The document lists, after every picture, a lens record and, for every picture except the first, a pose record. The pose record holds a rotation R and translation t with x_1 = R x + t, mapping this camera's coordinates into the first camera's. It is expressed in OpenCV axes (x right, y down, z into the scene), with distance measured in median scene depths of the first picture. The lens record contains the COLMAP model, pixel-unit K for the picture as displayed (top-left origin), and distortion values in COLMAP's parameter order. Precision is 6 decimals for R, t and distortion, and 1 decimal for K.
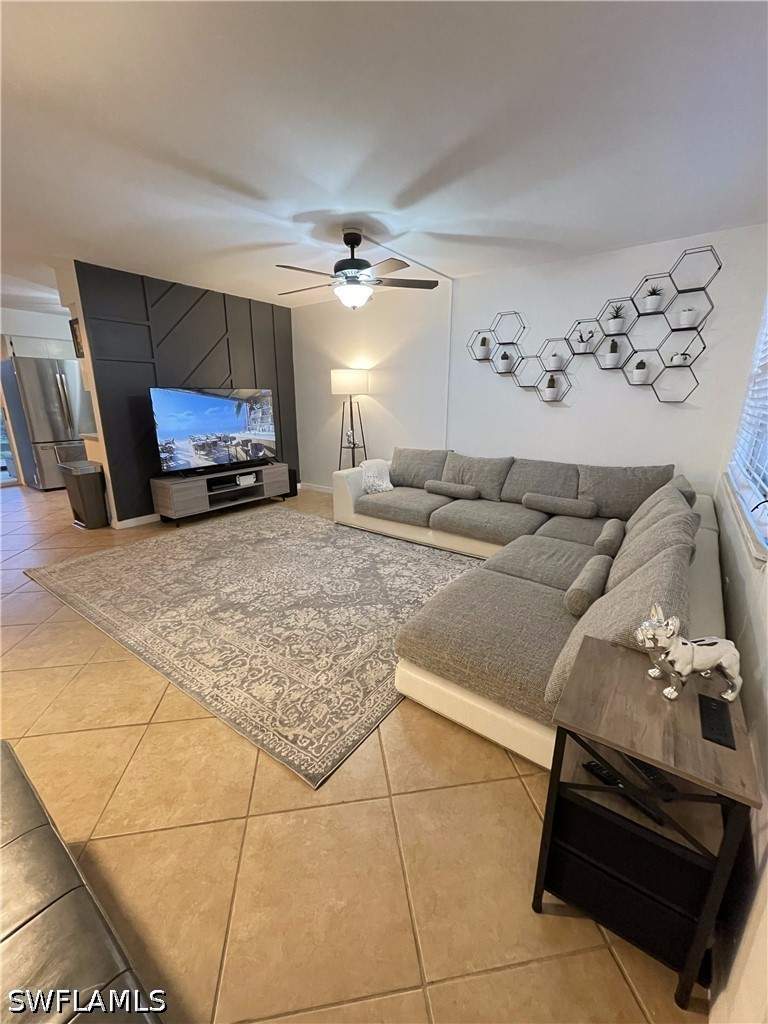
lens RADIAL K [[410.4, 0, 386.4], [0, 410.4, 507.8], [0, 0, 1]] dist [-0.004216, 0.001126]
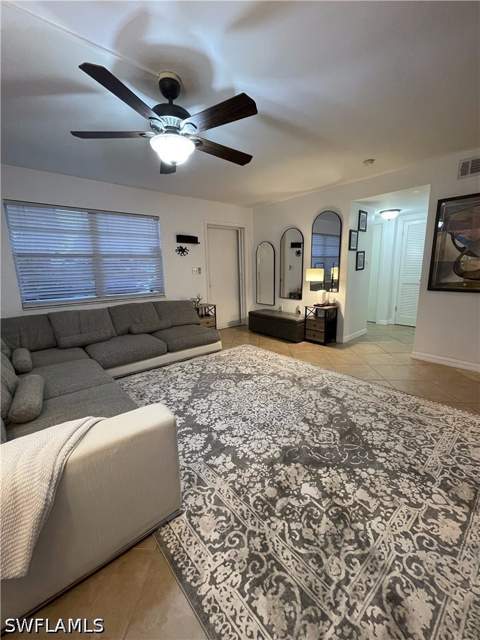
lens RADIAL K [[256.5, 0, 241.1], [0, 256.5, 318.2], [0, 0, 1]] dist [-0.004216, 0.001126]
pose [[-0.973341, -0.026334, 0.227846, -0.338535], [0.076364, 0.899505, 0.430185, -0.384945], [-0.216278, 0.436116, -0.873514, 1.500035]]
